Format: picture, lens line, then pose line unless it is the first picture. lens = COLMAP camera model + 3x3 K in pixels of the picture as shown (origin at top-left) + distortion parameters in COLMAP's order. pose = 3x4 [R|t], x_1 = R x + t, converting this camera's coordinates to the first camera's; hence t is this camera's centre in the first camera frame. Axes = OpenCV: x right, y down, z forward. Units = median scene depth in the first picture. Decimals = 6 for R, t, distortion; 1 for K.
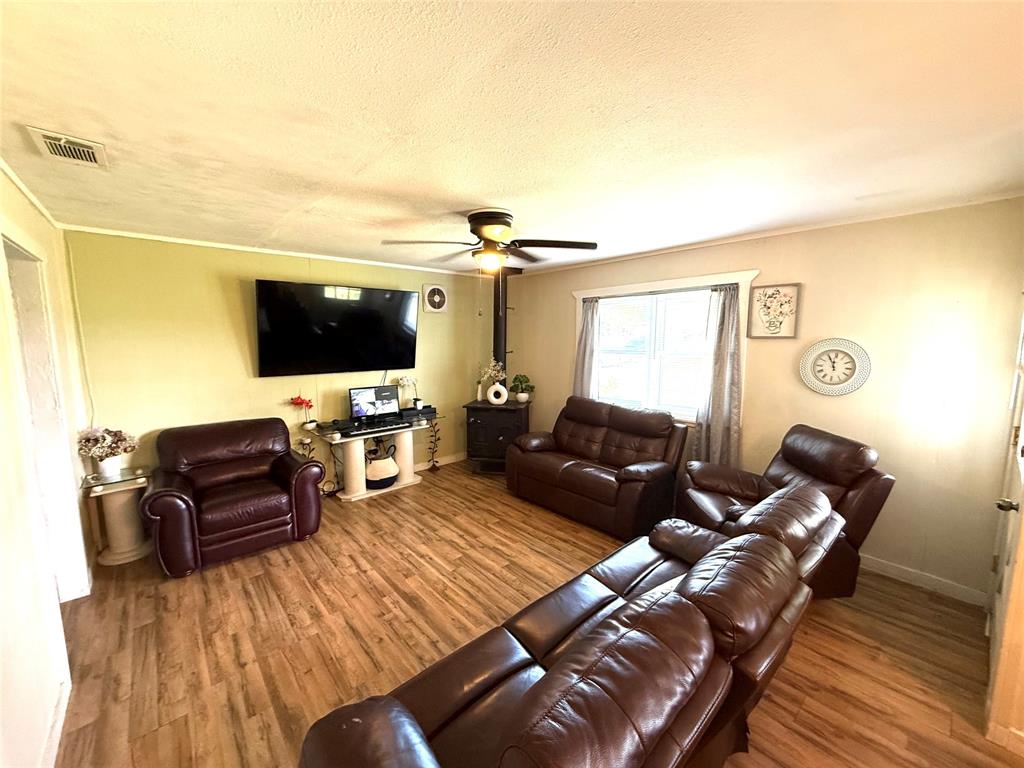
lens RADIAL K [[407.8, 0, 509.9], [0, 407.8, 384.0], [0, 0, 1]] dist [-0.000800, 0.000017]
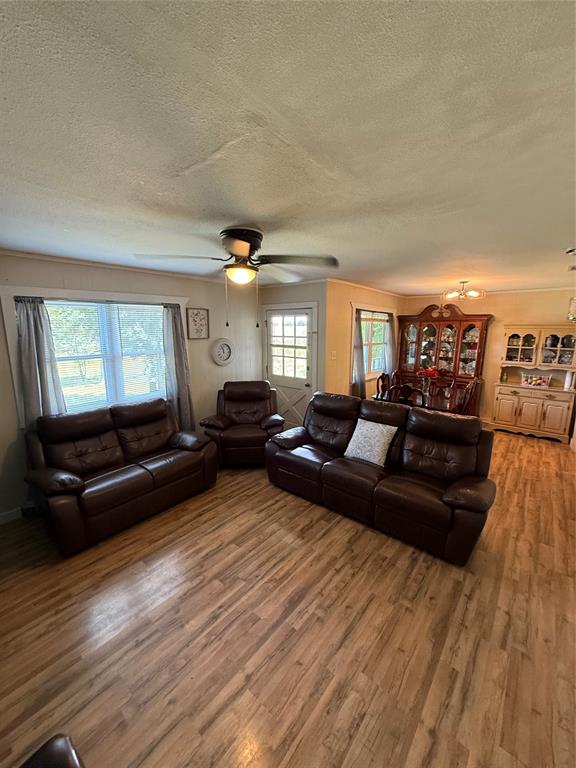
lens RADIAL K [[305.9, 0, 286.4], [0, 305.9, 381.5], [0, 0, 1]] dist [-0.000800, 0.000017]
pose [[-0.144920, -0.167522, 0.975159, -0.661660], [0.121530, 0.975087, 0.185571, -0.122051], [-0.981951, 0.145404, -0.120951, 0.753293]]
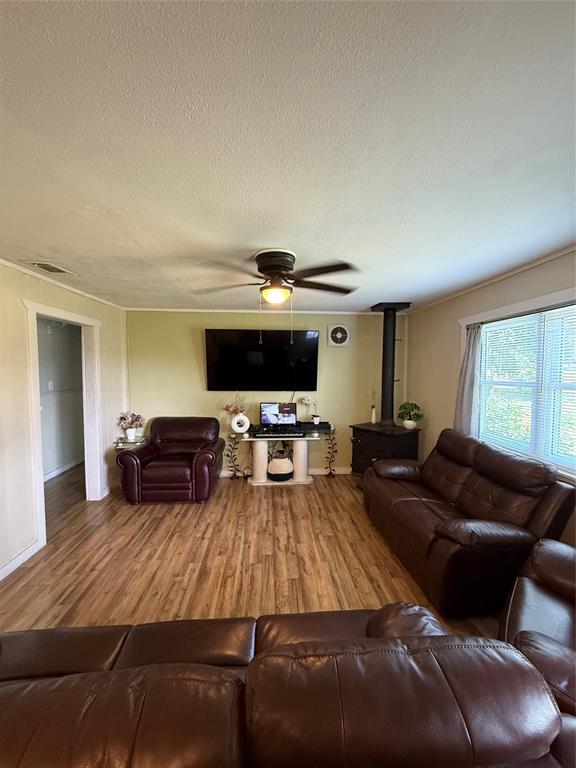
lens RADIAL K [[305.9, 0, 288.5], [0, 305.9, 382.6], [0, 0, 1]] dist [-0.000800, 0.000017]
pose [[0.794404, 0.033209, -0.606481, 0.371224], [-0.078353, 0.995764, -0.048106, -0.017079], [0.602314, 0.085735, 0.793641, 0.270101]]
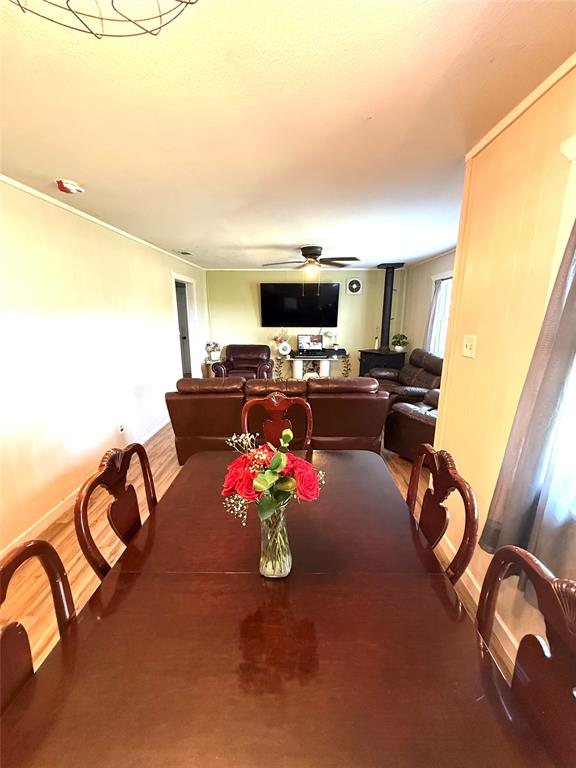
lens RADIAL K [[305.9, 0, 288.8], [0, 305.9, 382.2], [0, 0, 1]] dist [-0.000800, 0.000017]
pose [[0.737059, 0.149161, -0.659163, 0.733535], [-0.081822, 0.987860, 0.132049, 0.055823], [0.670857, -0.043394, 0.740316, -0.203622]]
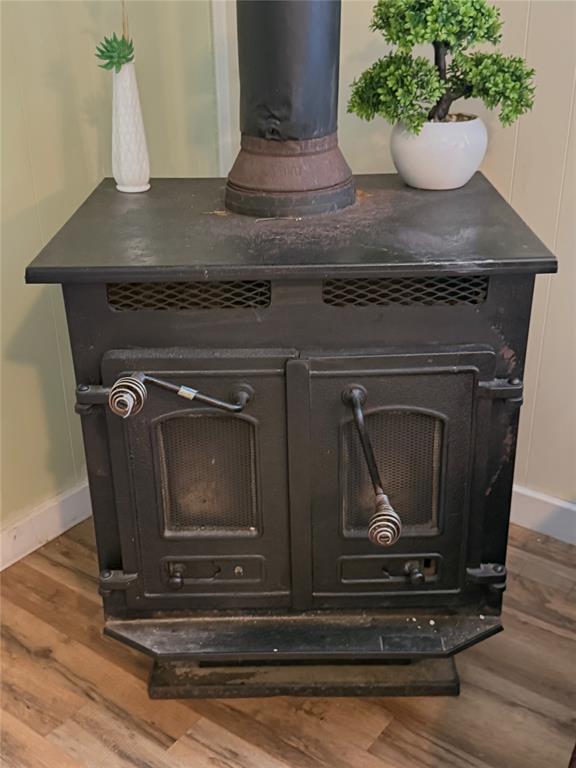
lens RADIAL K [[894.8, 0, 290.5], [0, 894.8, 387.2], [0, 0, 1]] dist [0.059648, 0.000000]
pose [[0.978462, -0.104554, 0.177992, -0.124673], [0.039853, 0.941700, 0.334085, 0.003728], [-0.202545, -0.319796, 0.925584, 1.010851]]
